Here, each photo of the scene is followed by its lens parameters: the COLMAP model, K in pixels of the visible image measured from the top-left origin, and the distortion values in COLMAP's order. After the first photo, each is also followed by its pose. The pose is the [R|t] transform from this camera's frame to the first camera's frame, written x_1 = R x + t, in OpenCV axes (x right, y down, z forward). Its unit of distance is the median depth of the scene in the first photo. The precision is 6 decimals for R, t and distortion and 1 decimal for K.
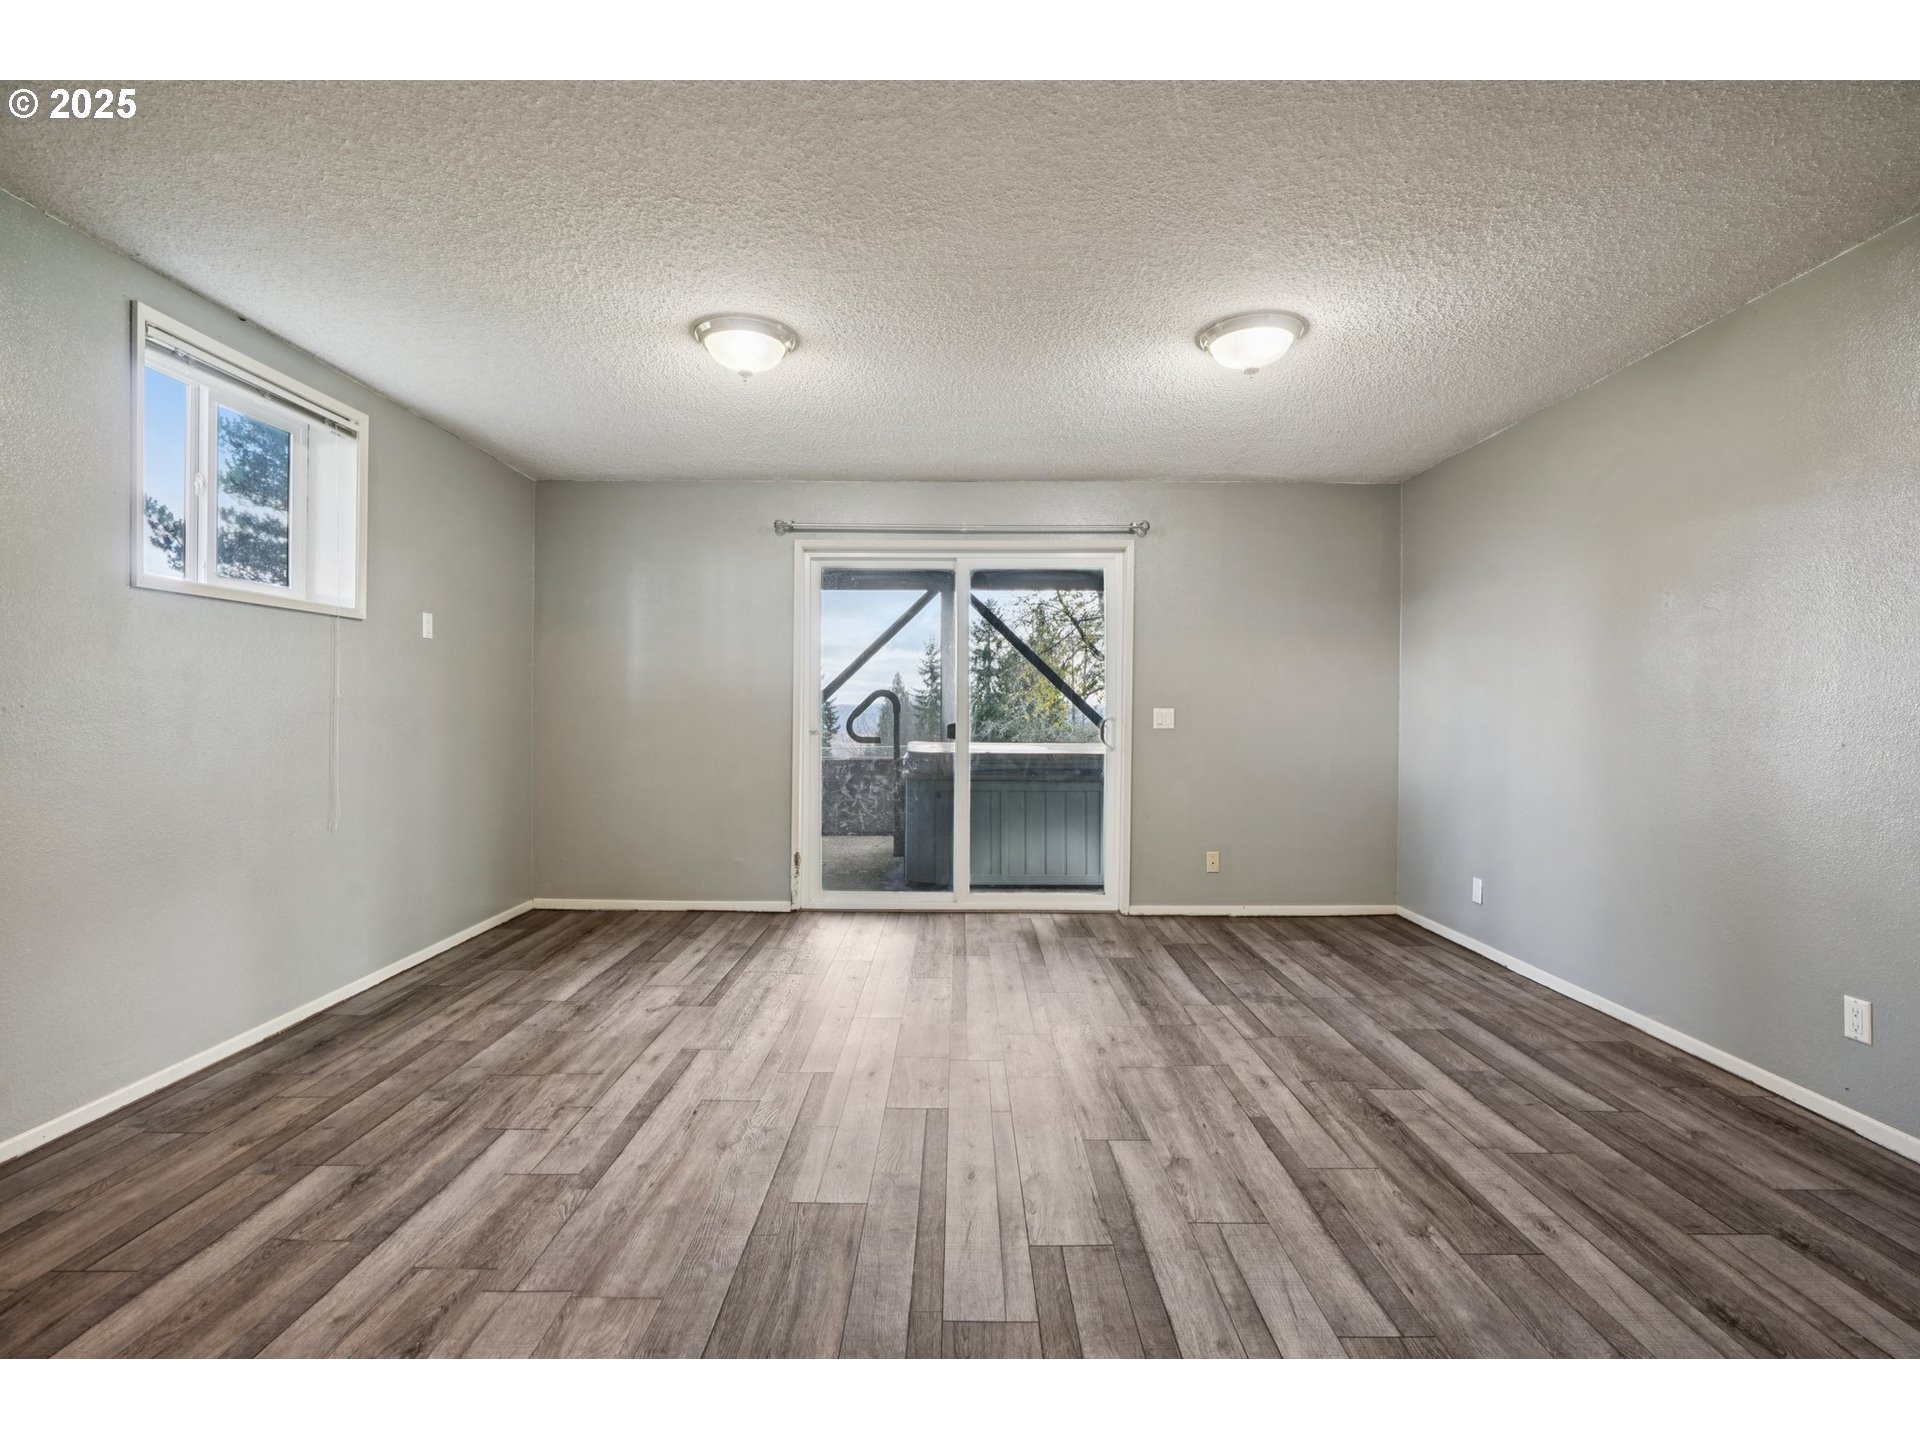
lens RADIAL K [[860.3, 0, 958.1], [0, 860.3, 714.3], [0, 0, 1]] dist [-0.001101, 0.000390]
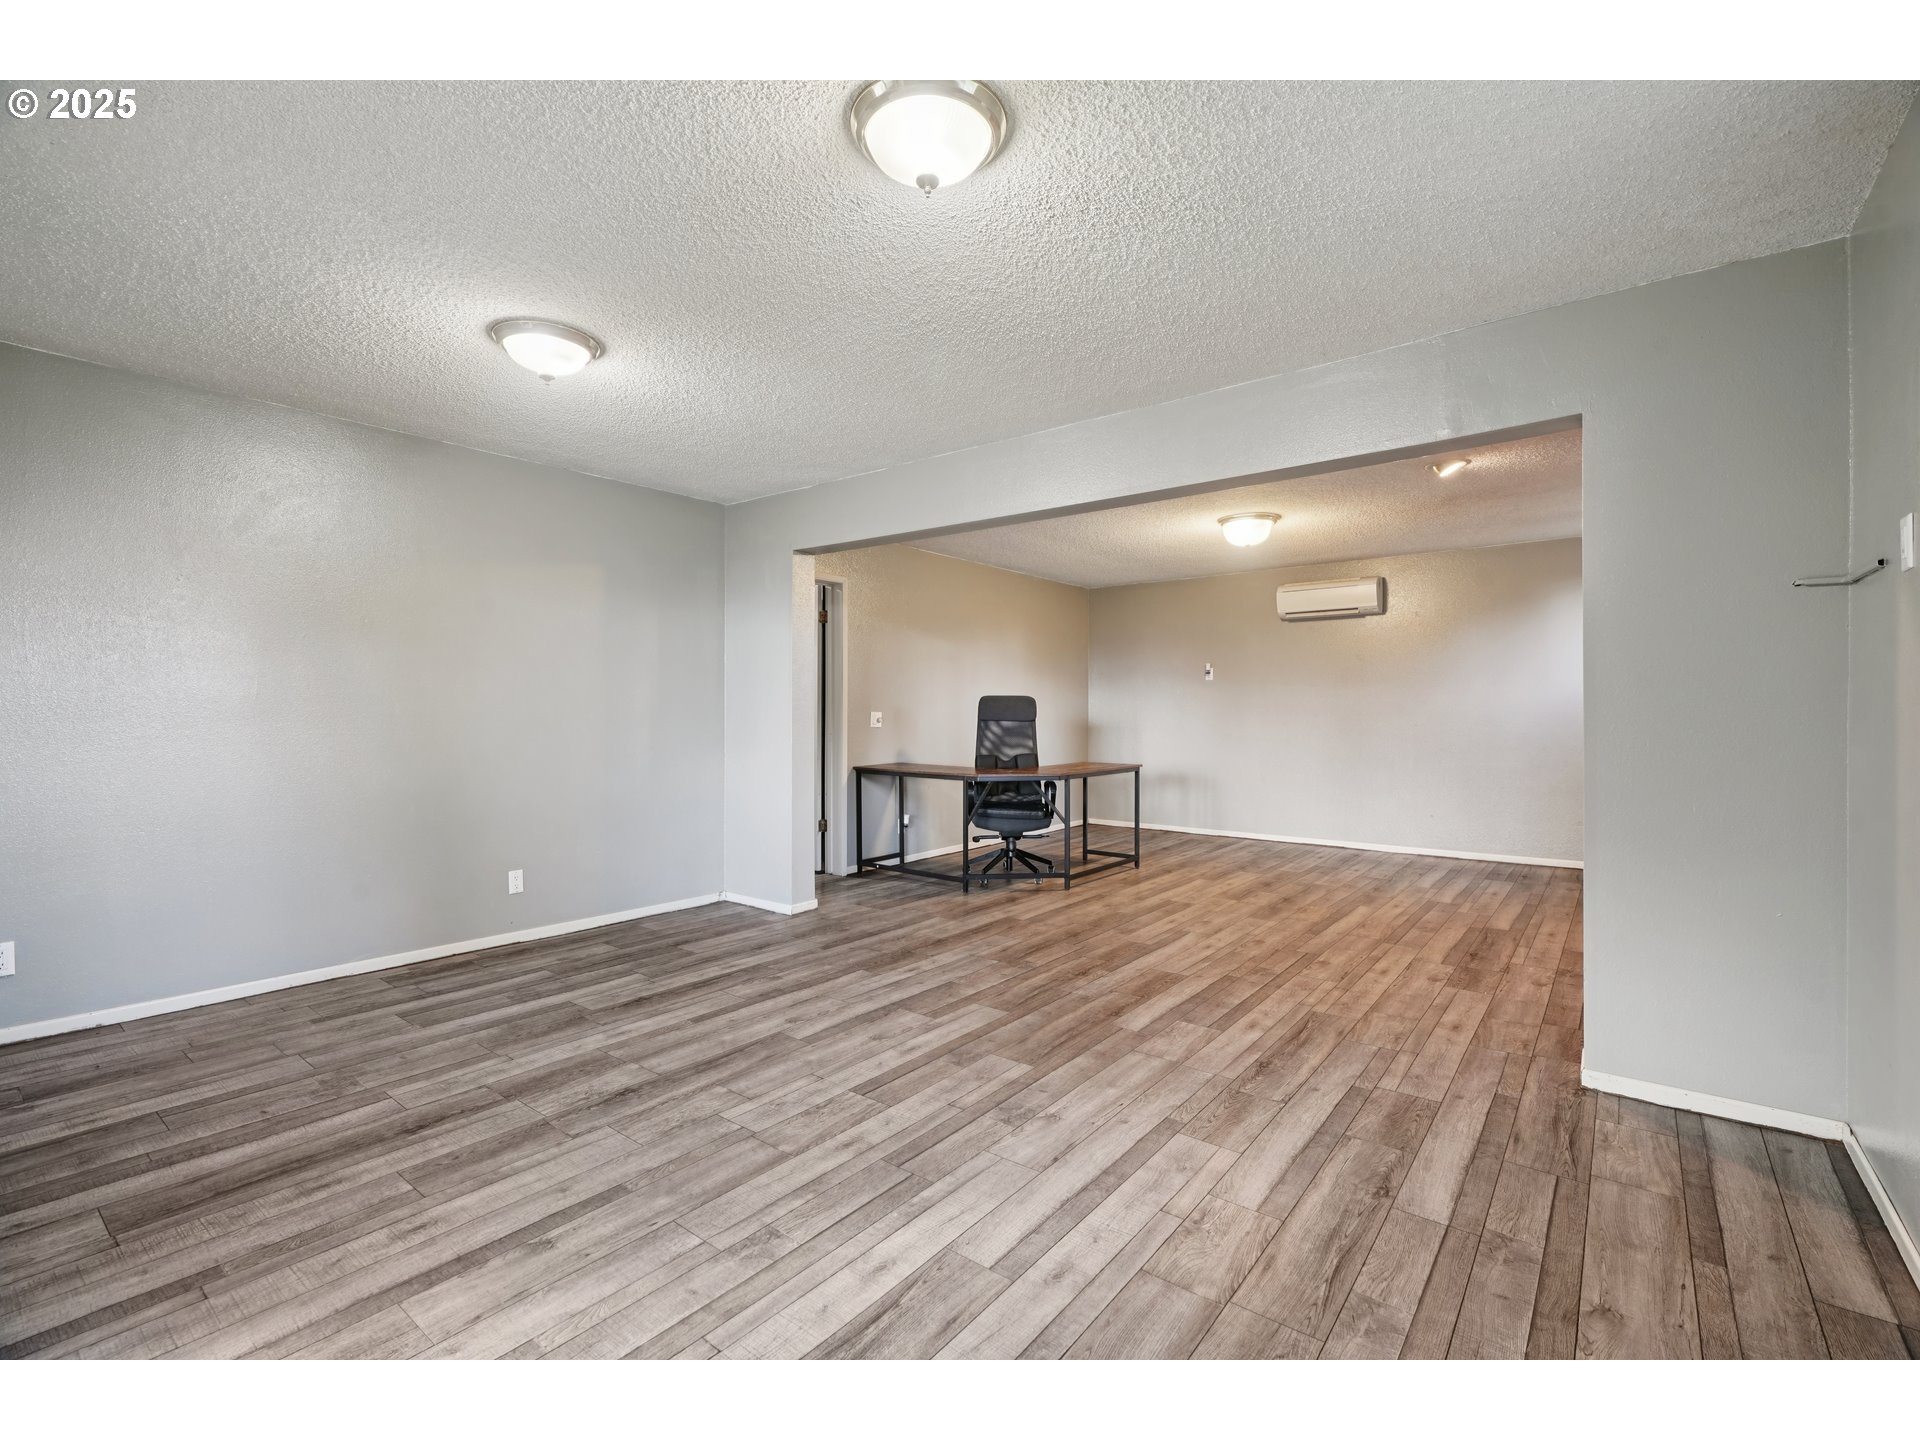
lens RADIAL K [[860.3, 0, 959.3], [0, 860.3, 718.0], [0, 0, 1]] dist [-0.001101, 0.000390]
pose [[-0.786608, -0.007744, 0.617404, -0.897112], [-0.003490, 0.999961, 0.008096, -0.011269], [-0.617443, 0.004214, -0.786604, 2.034529]]
